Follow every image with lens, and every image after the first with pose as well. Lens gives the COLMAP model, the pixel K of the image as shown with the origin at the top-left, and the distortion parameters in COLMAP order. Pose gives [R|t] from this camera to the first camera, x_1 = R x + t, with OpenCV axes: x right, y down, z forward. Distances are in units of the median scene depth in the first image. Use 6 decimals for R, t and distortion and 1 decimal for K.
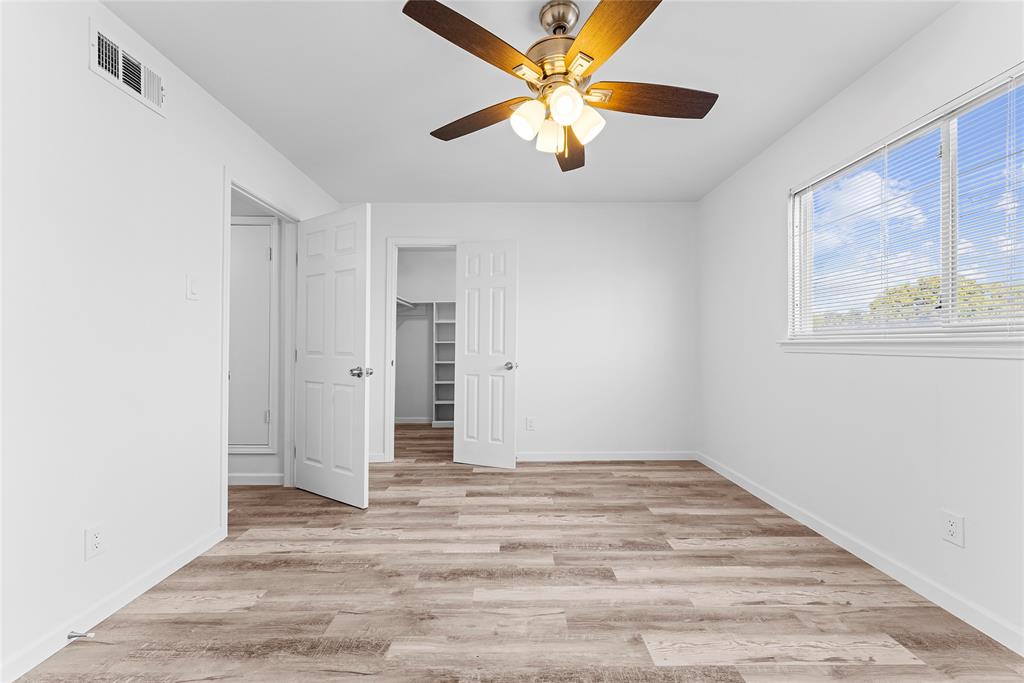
lens RADIAL K [[416.6, 0, 510.8], [0, 416.6, 342.7], [0, 0, 1]] dist [0.001821, 0.000139]
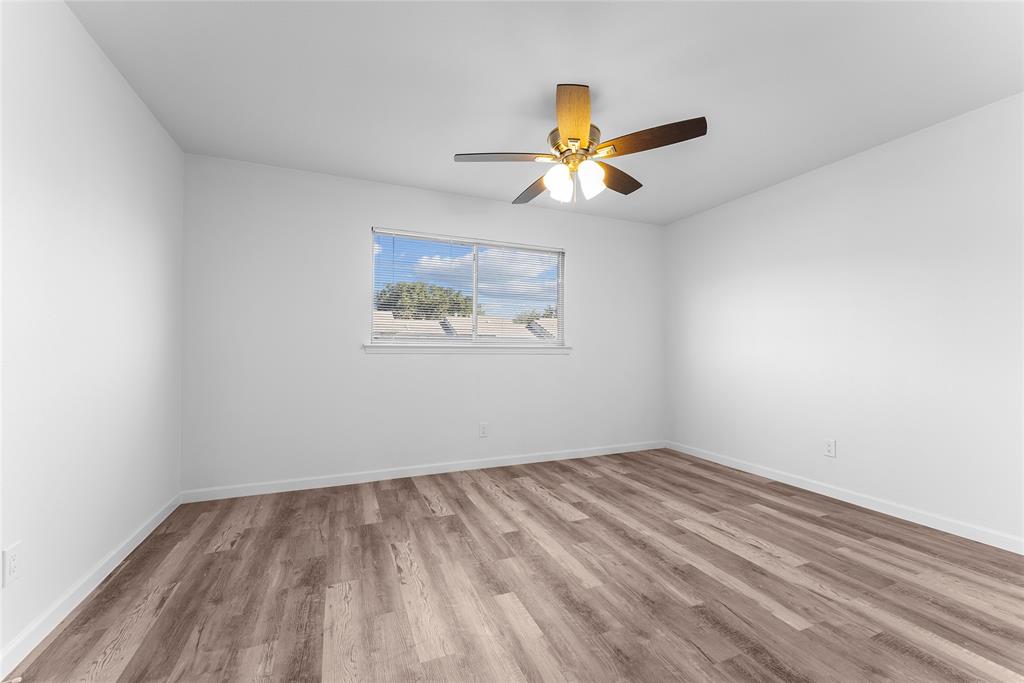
lens RADIAL K [[416.6, 0, 510.8], [0, 416.6, 342.7], [0, 0, 1]] dist [0.001821, 0.000139]
pose [[-0.397523, 0.016282, 0.917448, -0.821939], [-0.010431, 0.999698, -0.022261, 0.017315], [-0.917533, -0.018419, -0.397233, 1.370483]]
